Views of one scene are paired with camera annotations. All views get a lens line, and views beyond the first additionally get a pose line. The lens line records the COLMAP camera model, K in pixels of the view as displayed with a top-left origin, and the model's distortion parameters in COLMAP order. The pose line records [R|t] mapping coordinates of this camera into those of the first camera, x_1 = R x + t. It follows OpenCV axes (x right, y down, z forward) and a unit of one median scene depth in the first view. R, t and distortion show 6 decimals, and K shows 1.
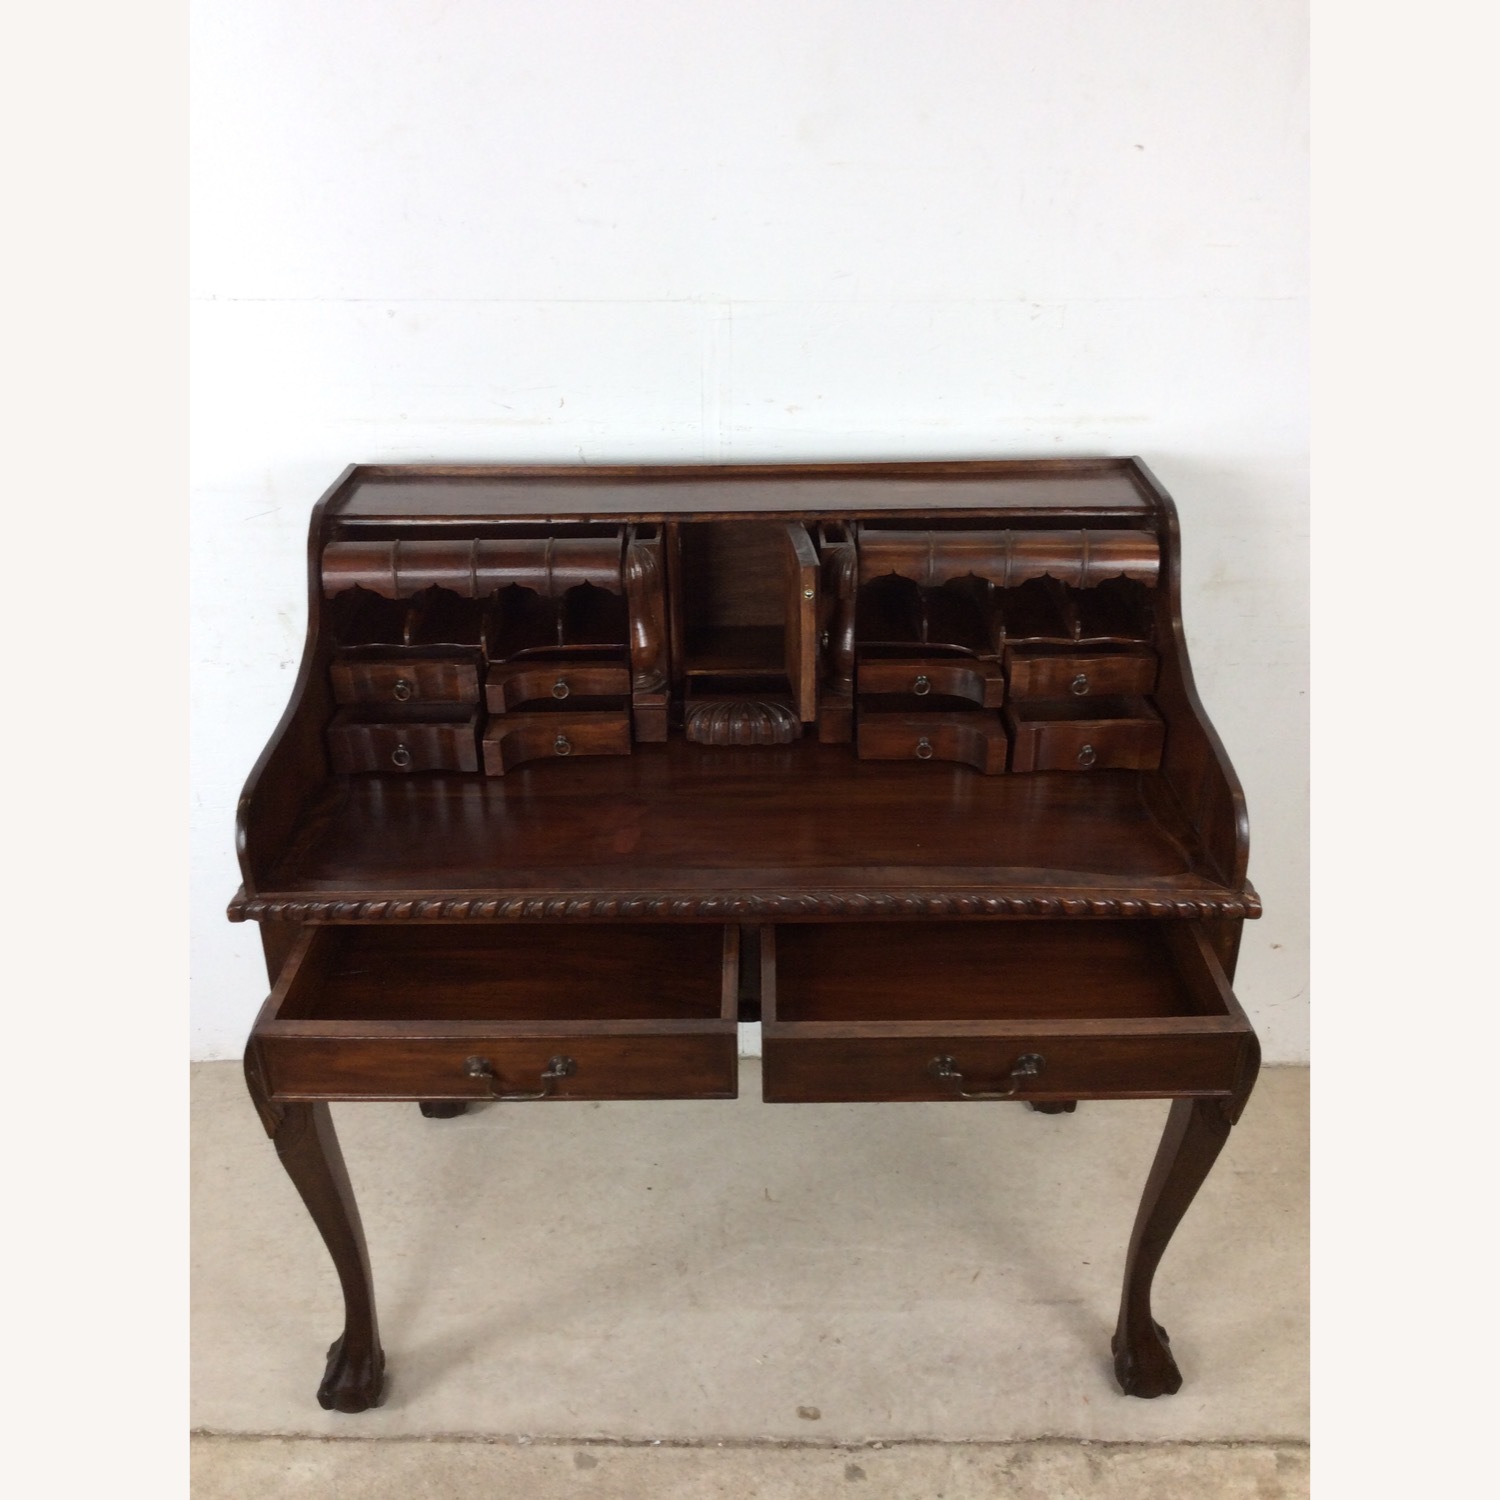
lens RADIAL K [[1366.3, 0, 747.4], [0, 1366.3, 750.9], [0, 0, 1]] dist [0.092413, -0.137175]
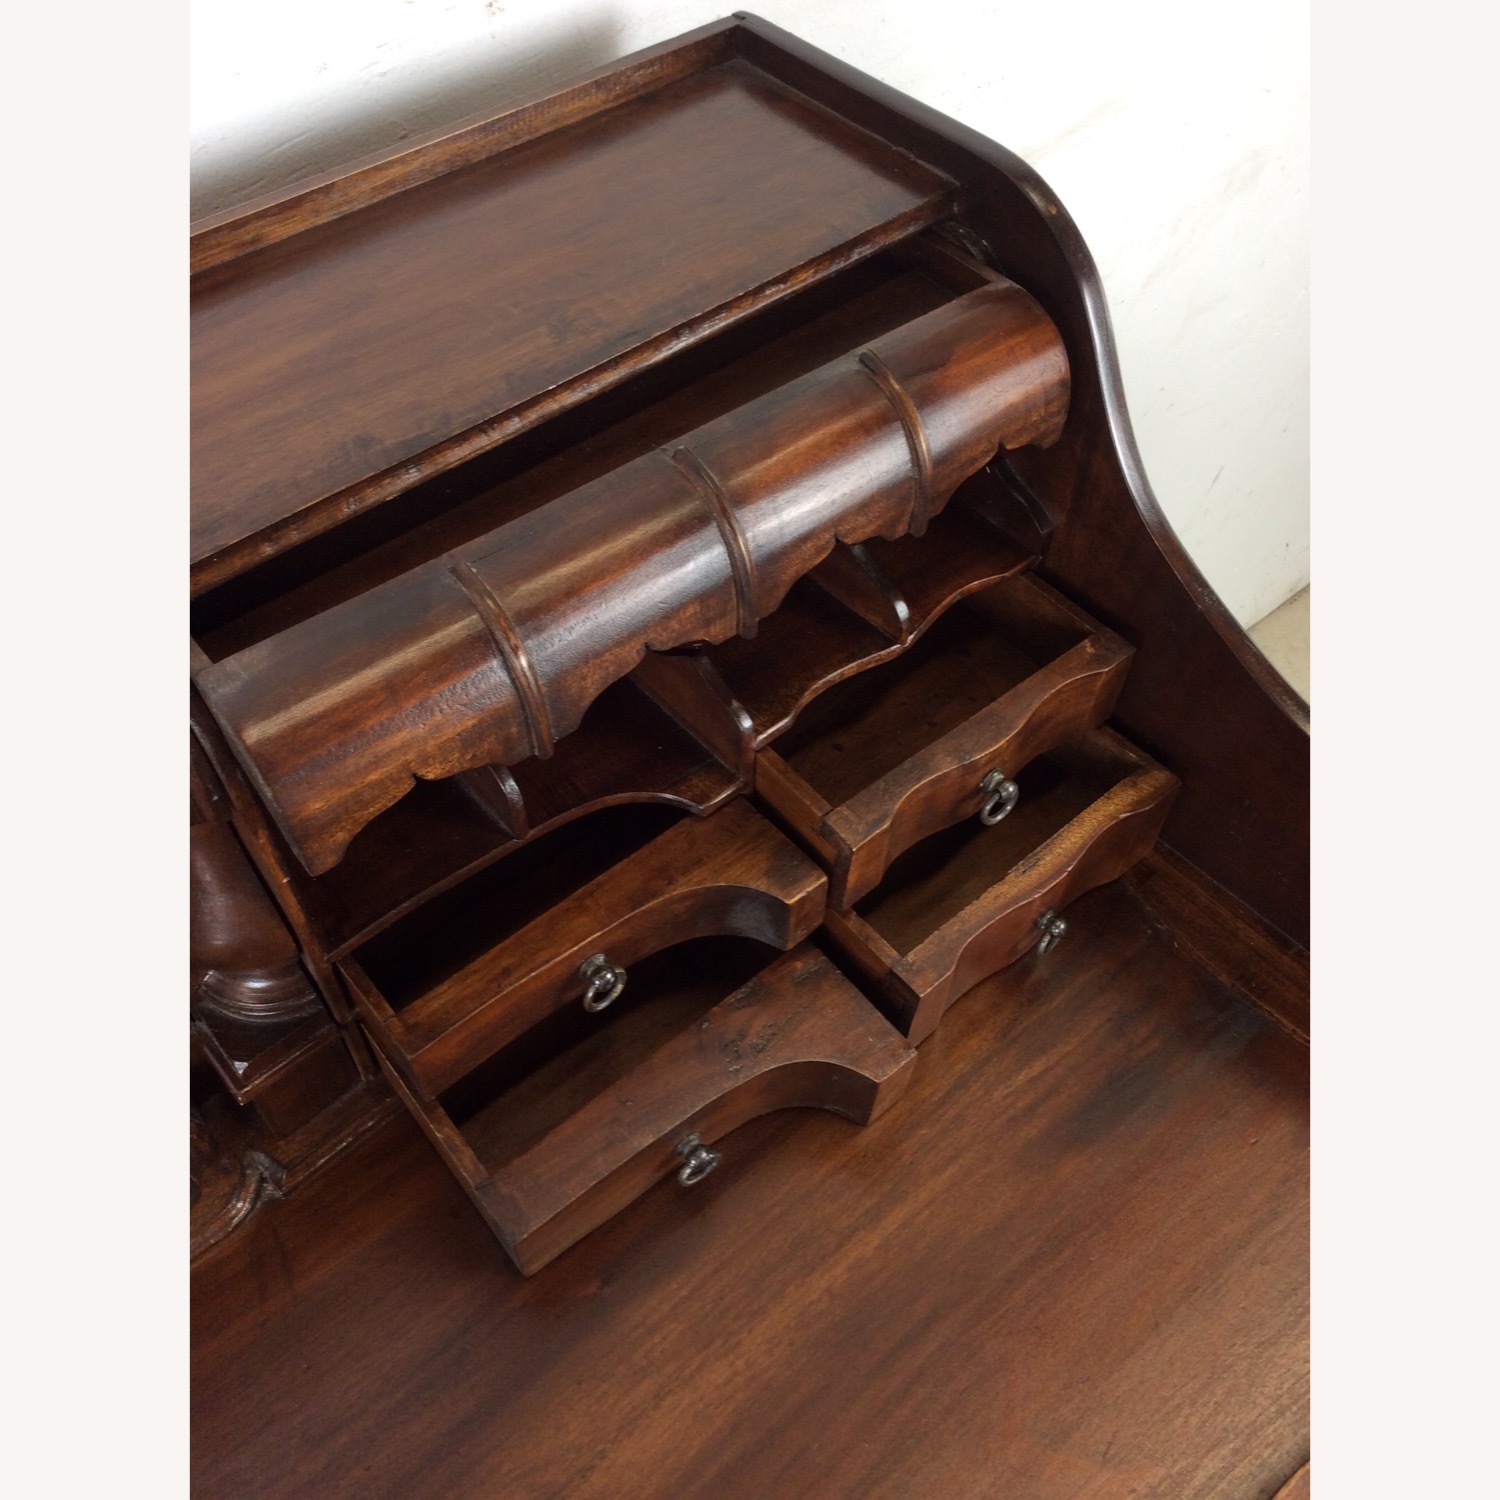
lens RADIAL K [[1366.3, 0, 747.4], [0, 1366.3, 750.9], [0, 0, 1]] dist [0.092413, -0.137175]
pose [[0.769827, -0.492921, 0.405457, 0.046836], [0.299148, 0.839821, 0.453002, -0.222399], [-0.563805, -0.227442, 0.793973, 0.701289]]
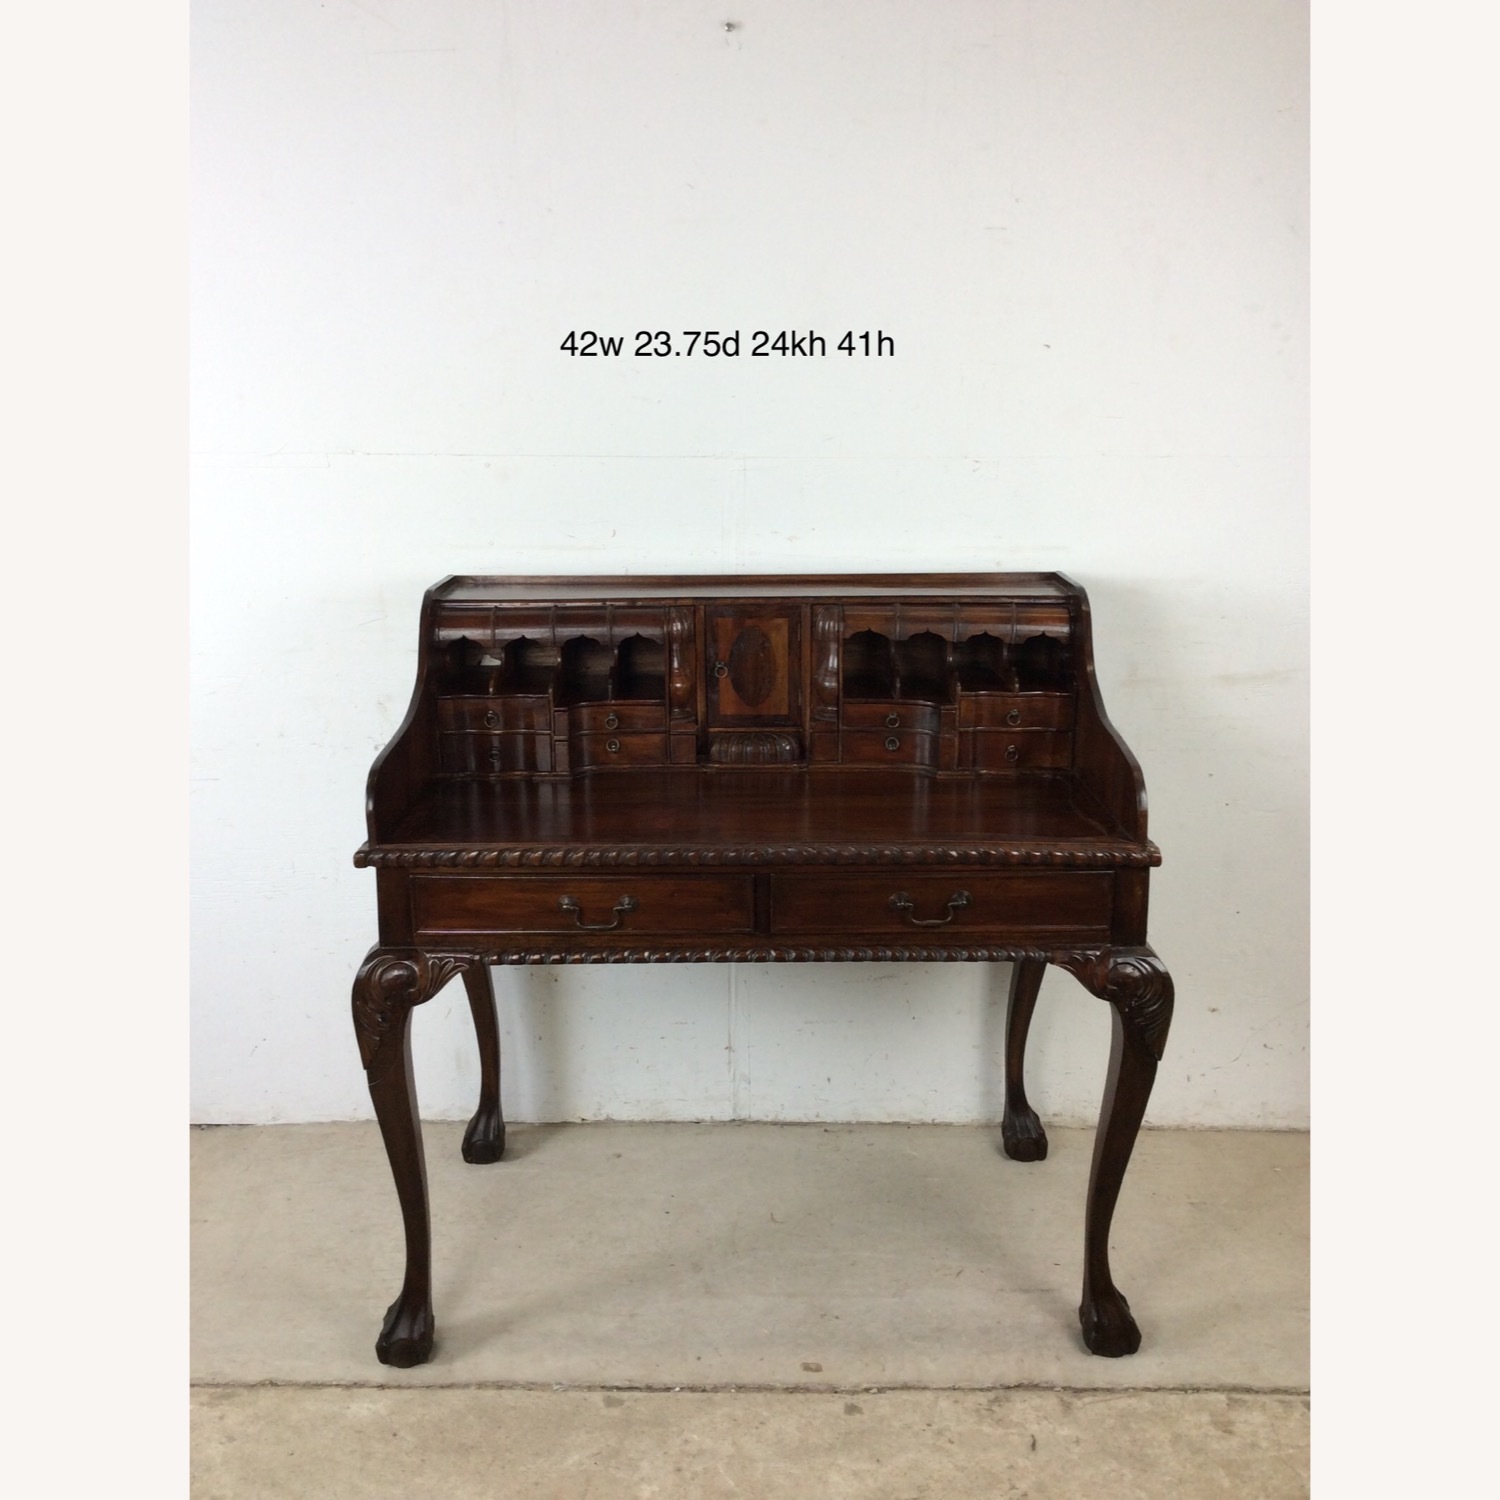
lens RADIAL K [[1359.8, 0, 747.2], [0, 1359.8, 743.7], [0, 0, 1]] dist [0.100254, -0.149231]
pose [[0.999981, 0.004377, 0.004272, -0.015198], [-0.003239, 0.971424, -0.237328, 0.257082], [-0.005188, 0.237310, 0.971420, -0.211443]]
